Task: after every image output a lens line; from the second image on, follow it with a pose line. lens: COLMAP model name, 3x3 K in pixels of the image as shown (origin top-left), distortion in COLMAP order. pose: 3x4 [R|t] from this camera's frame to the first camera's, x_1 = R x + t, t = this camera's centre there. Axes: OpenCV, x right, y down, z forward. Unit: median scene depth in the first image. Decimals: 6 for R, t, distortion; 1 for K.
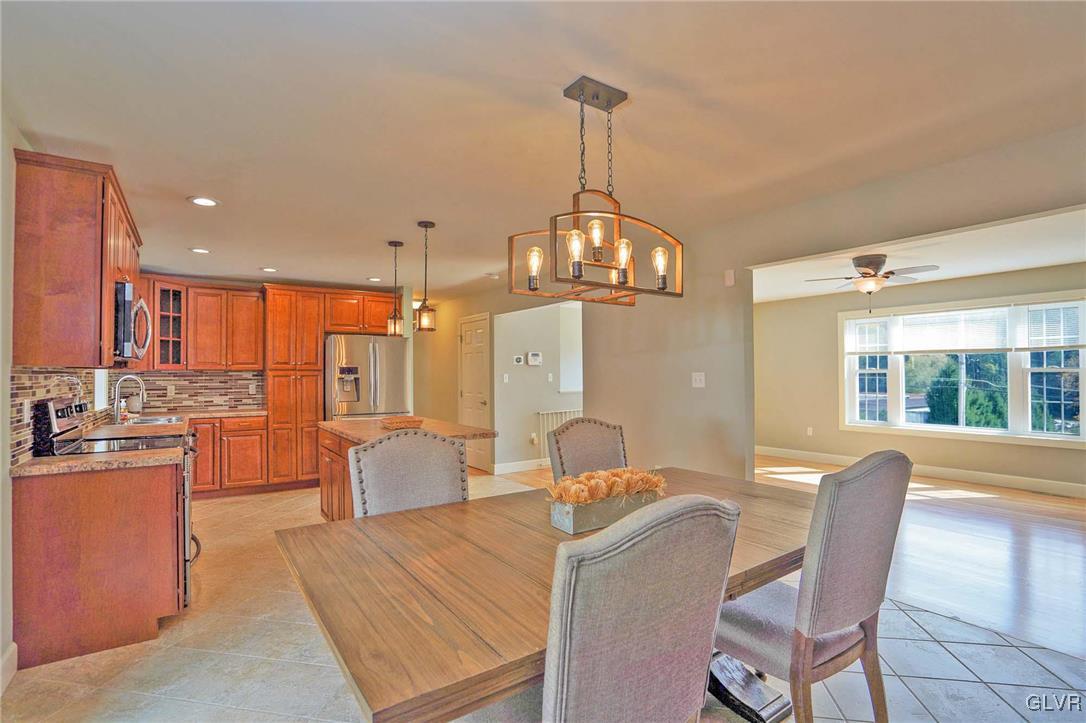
lens RADIAL K [[511.8, 0, 538.3], [0, 511.8, 368.3], [0, 0, 1]] dist [-0.062922, 0.026974]
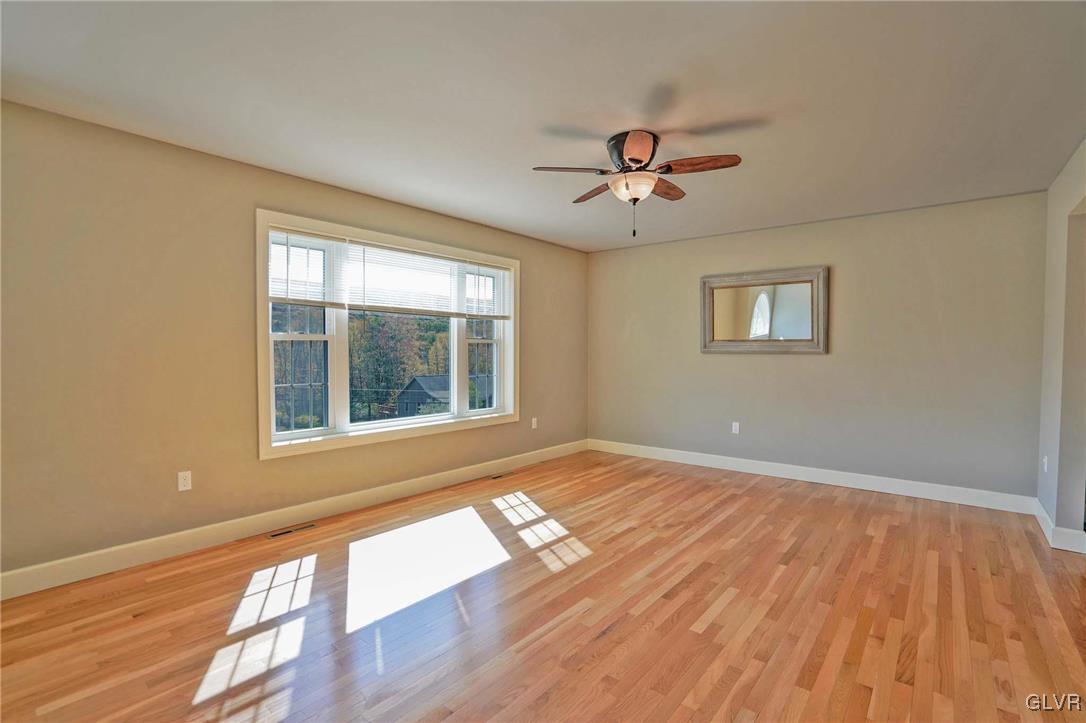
lens RADIAL K [[501.5, 0, 539.2], [0, 501.5, 368.3], [0, 0, 1]] dist [-0.062656, 0.024875]
pose [[-0.269324, -0.027771, 0.962649, 0.110323], [-0.010918, 0.999608, 0.025782, 0.027602], [-0.962988, -0.003566, -0.269522, 1.092146]]
